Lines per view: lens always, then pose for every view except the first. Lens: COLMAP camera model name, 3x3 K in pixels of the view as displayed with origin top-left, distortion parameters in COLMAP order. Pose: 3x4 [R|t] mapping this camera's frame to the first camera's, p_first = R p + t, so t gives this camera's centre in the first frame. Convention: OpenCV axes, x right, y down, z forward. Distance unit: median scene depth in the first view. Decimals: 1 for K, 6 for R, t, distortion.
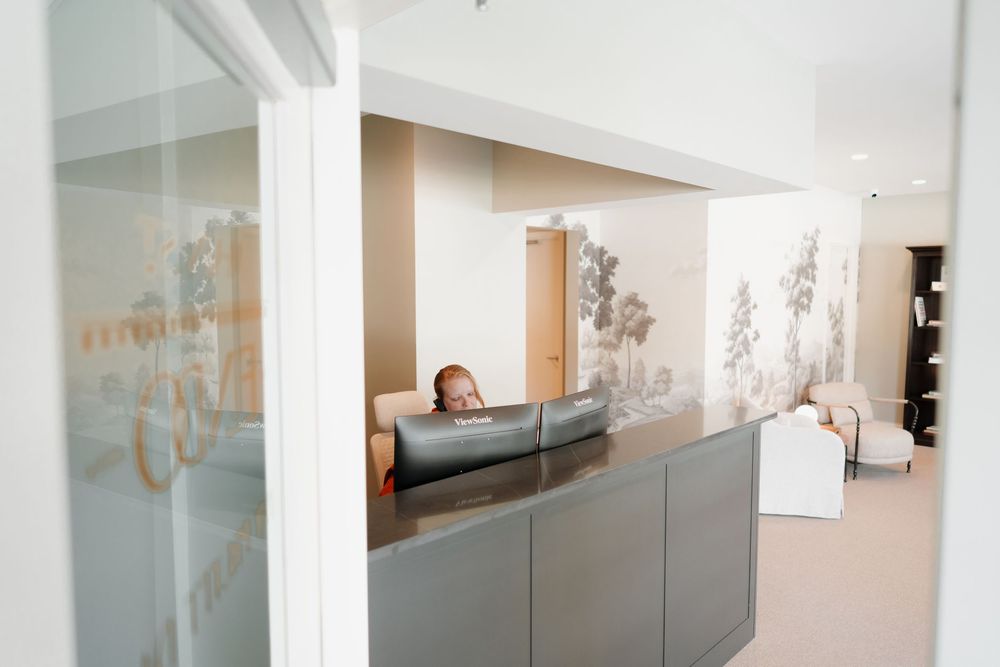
lens RADIAL K [[677.3, 0, 500.4], [0, 677.3, 328.7], [0, 0, 1]] dist [0.002948, 0.001105]
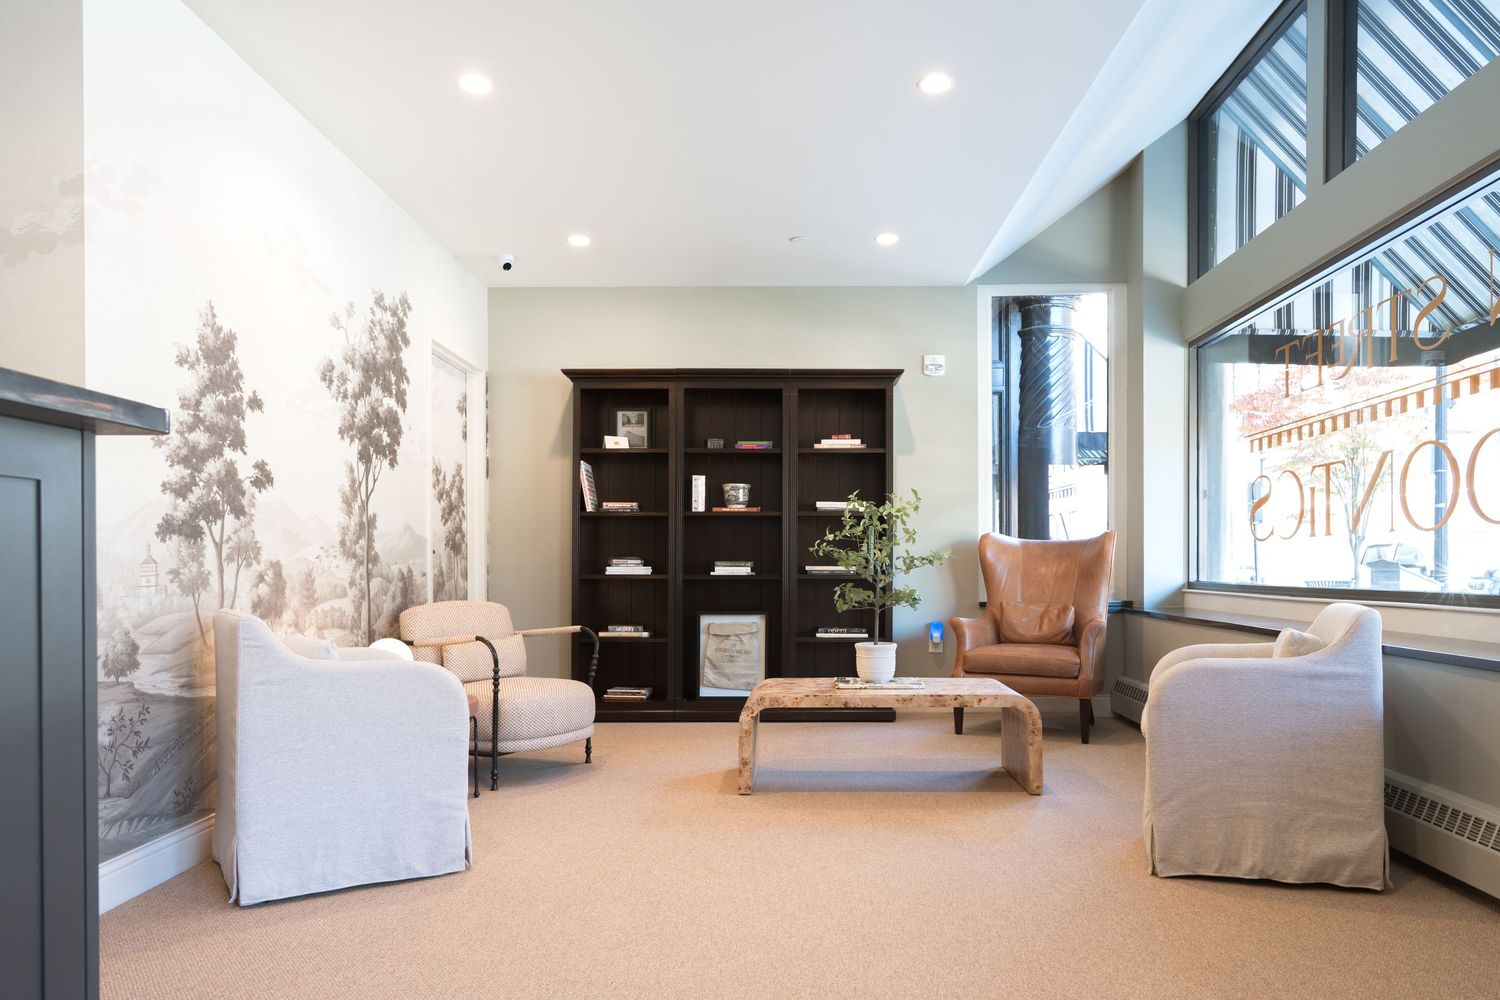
lens RADIAL K [[1016.0, 0, 790.8], [0, 1016.0, 570.7], [0, 0, 1]] dist [0.002948, 0.001105]
pose [[0.717035, -0.005278, 0.697017, 0.159096], [0.053755, 0.997412, -0.047745, 0.104389], [-0.694961, 0.071703, 0.715463, 0.302713]]
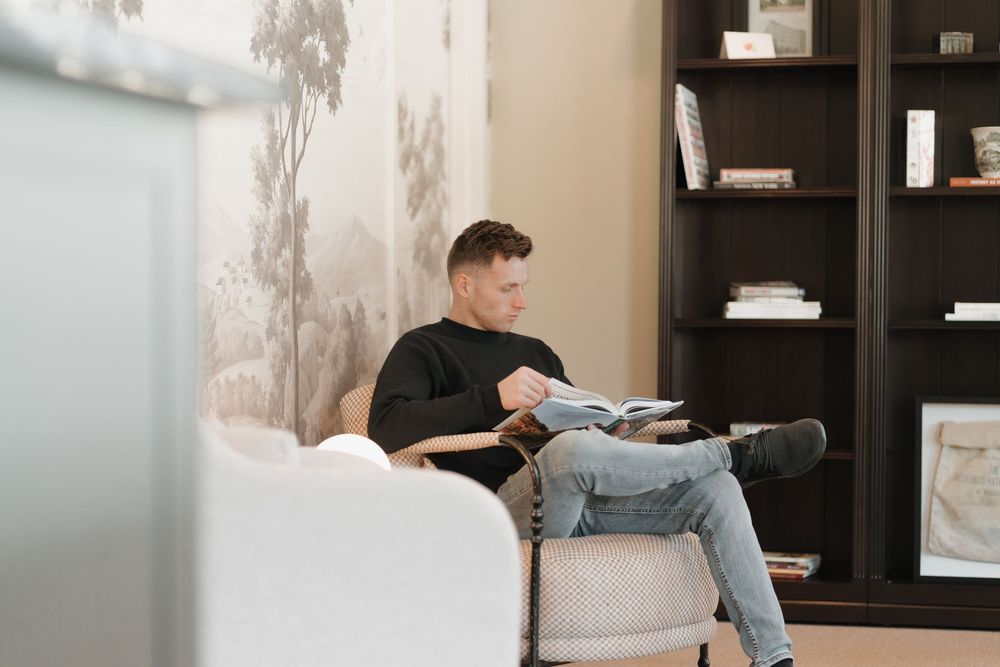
lens RADIAL K [[2330.5, 0, 499.9], [0, 2330.5, 329.9], [0, 0, 1]] dist [-0.004779, 0.000000]
pose [[0.867692, -0.005088, 0.497076, 0.082888], [0.035407, 0.998040, -0.051590, 0.109550], [-0.495839, 0.062364, 0.866172, 0.238155]]
